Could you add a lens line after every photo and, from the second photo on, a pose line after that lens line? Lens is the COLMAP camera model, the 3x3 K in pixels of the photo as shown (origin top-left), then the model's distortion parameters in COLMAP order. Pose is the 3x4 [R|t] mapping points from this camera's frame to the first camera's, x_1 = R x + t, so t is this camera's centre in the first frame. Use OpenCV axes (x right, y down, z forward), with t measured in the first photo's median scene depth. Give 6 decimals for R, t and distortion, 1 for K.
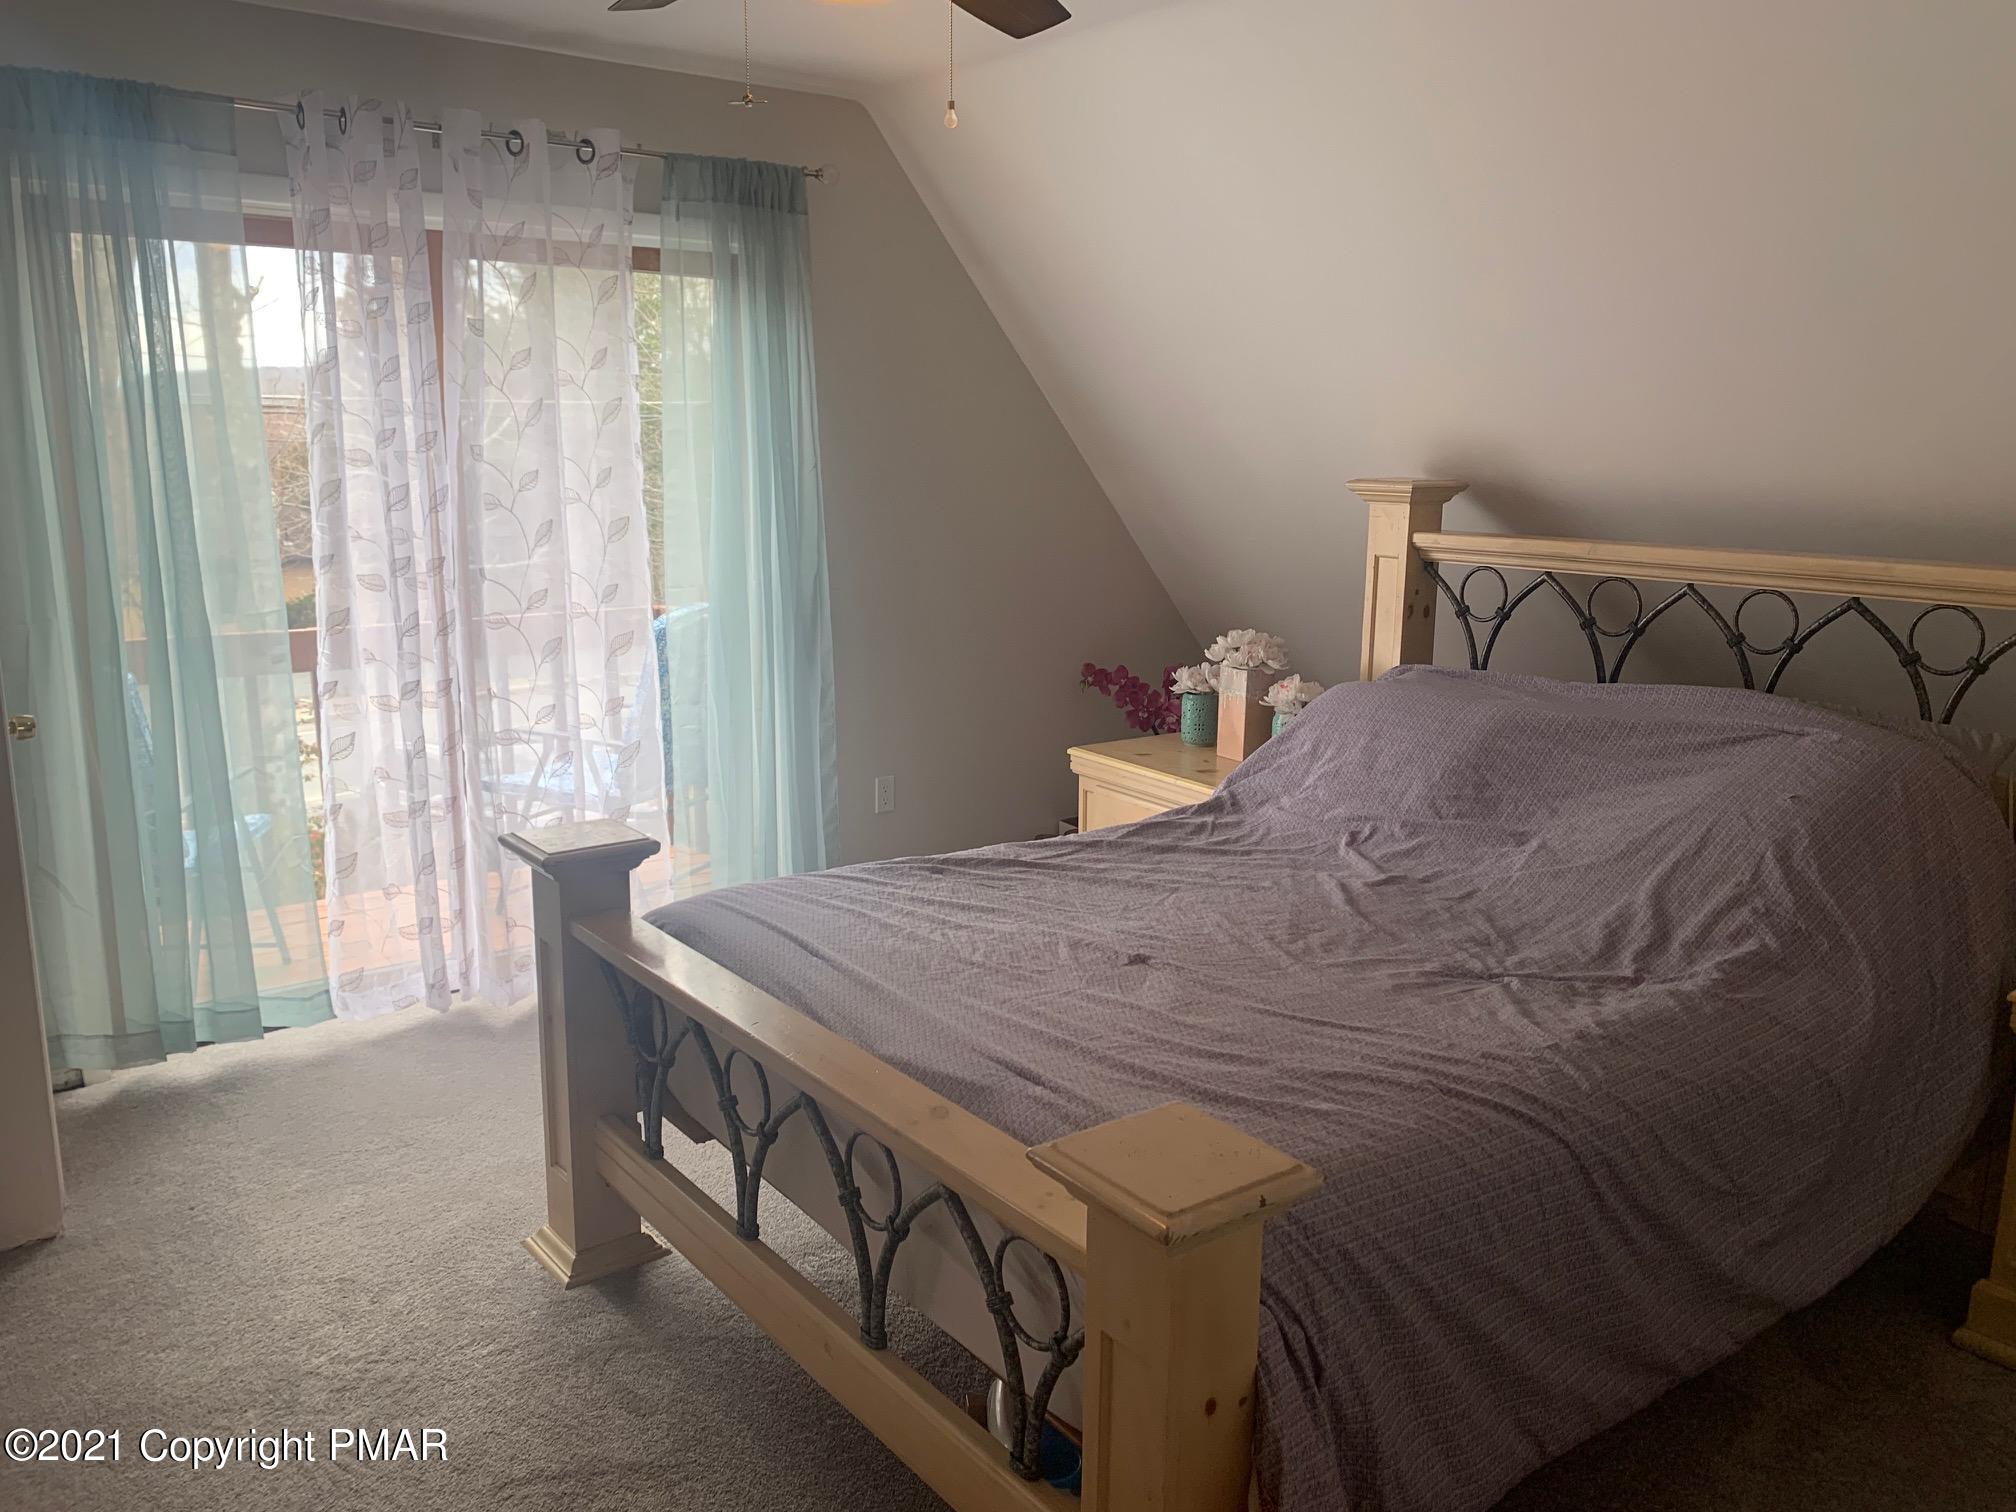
lens RADIAL K [[1579.5, 0, 1035.2], [0, 1579.5, 744.7], [0, 0, 1]] dist [0.086618, -0.126666]
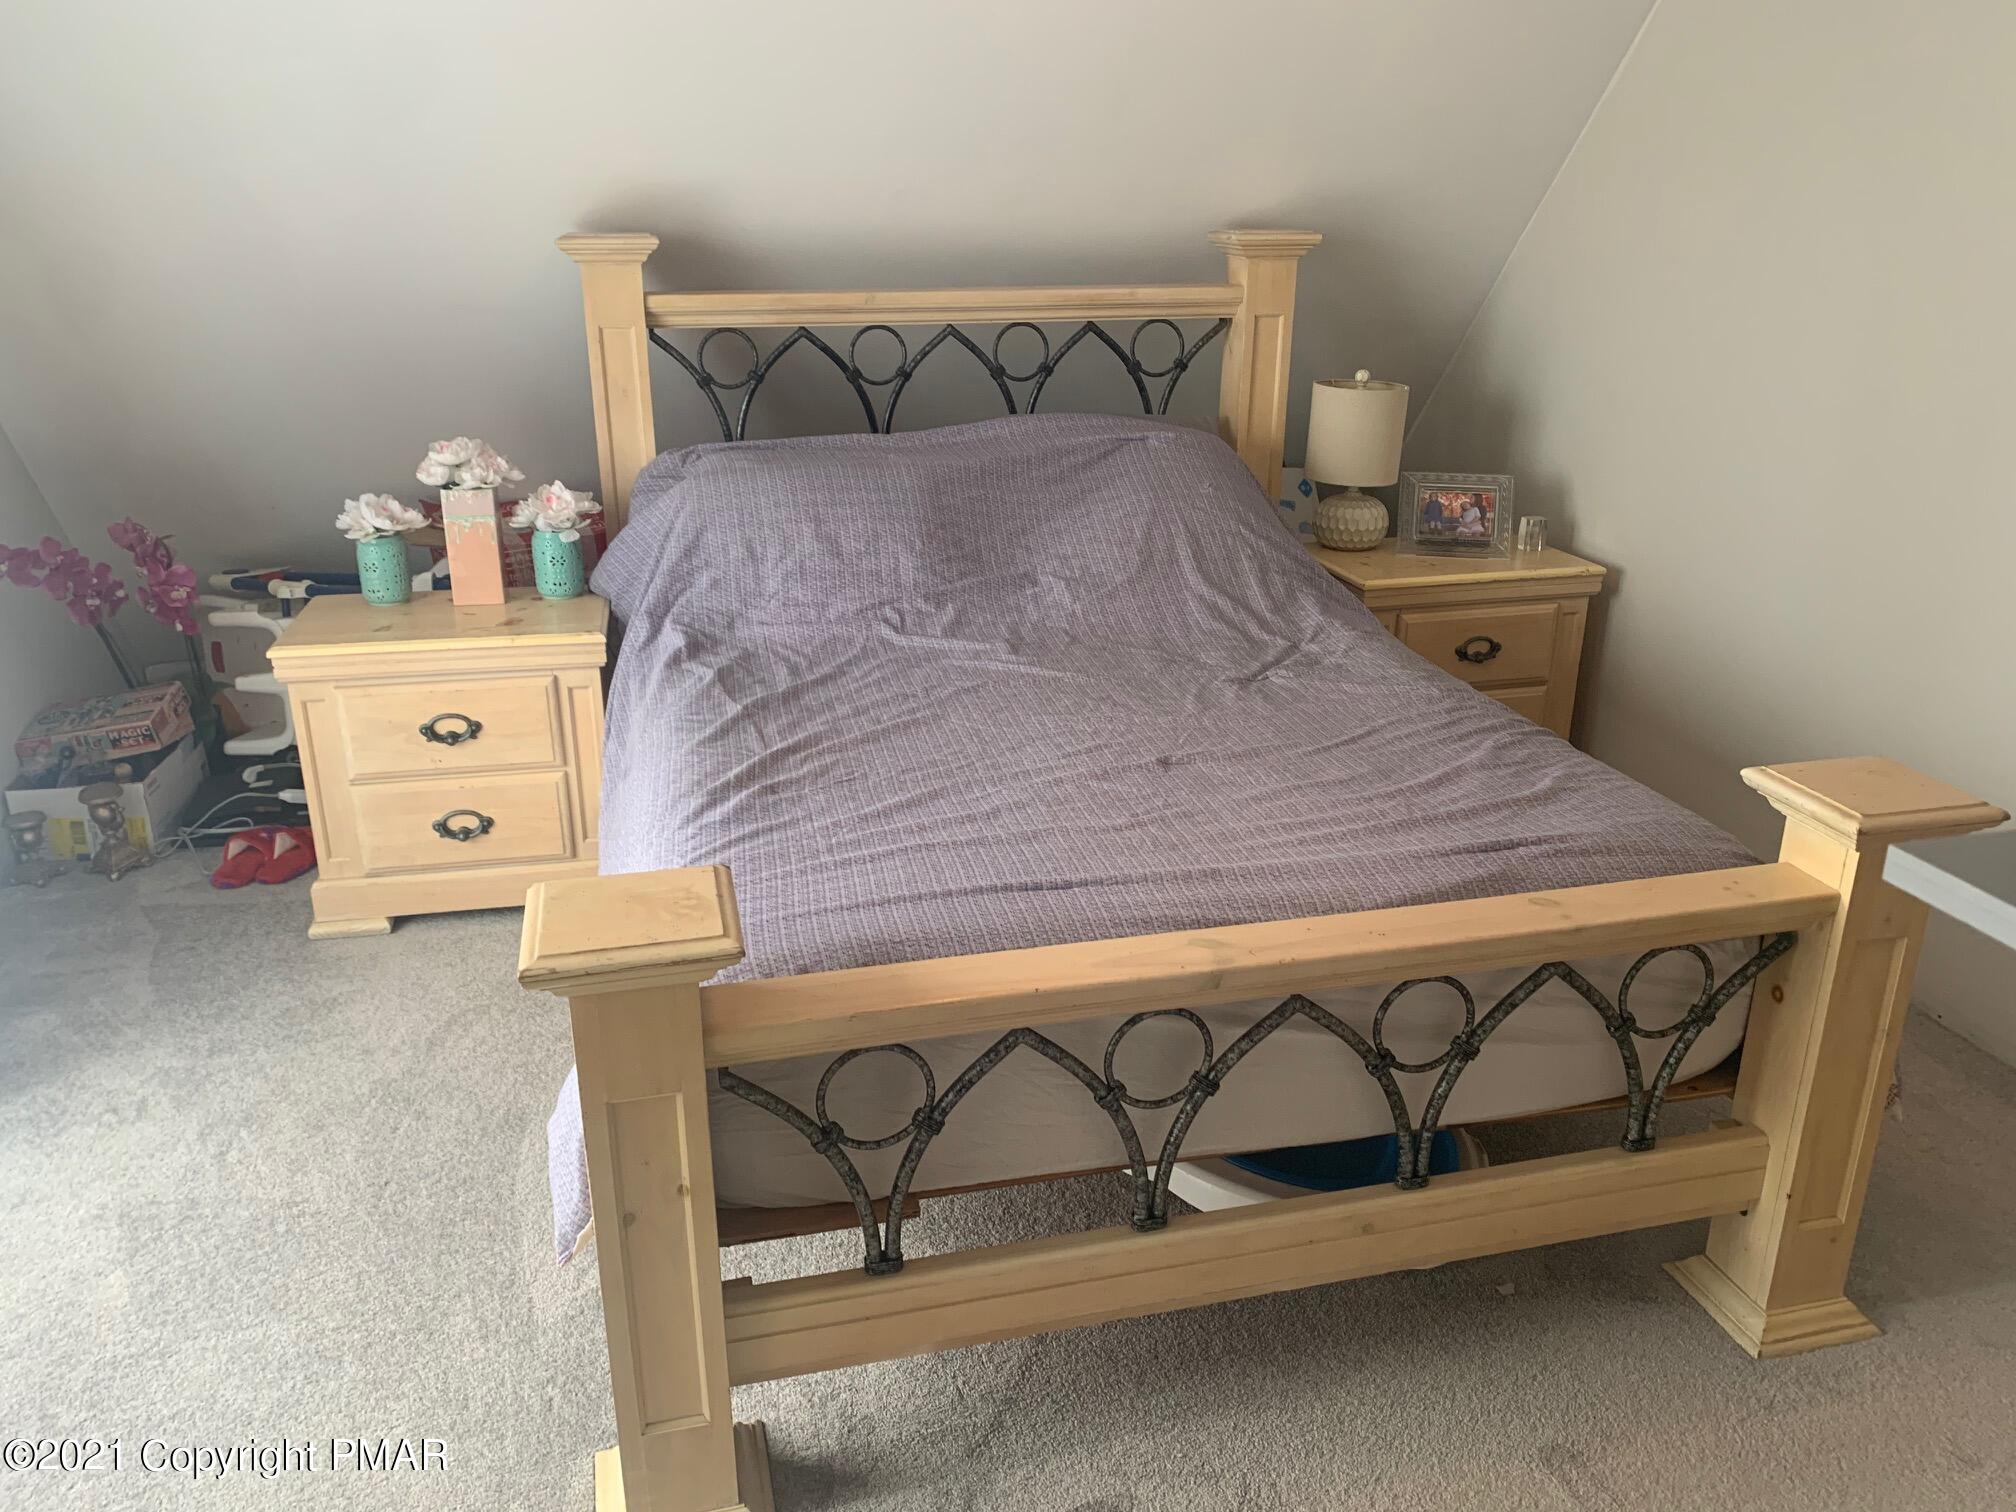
lens RADIAL K [[1579.5, 0, 1035.2], [0, 1579.5, 744.7], [0, 0, 1]] dist [0.086618, -0.126666]
pose [[0.384279, -0.318032, 0.866709, -0.666799], [0.179812, 0.946597, 0.267621, -0.121857], [-0.905537, 0.053004, 0.420944, 0.567376]]
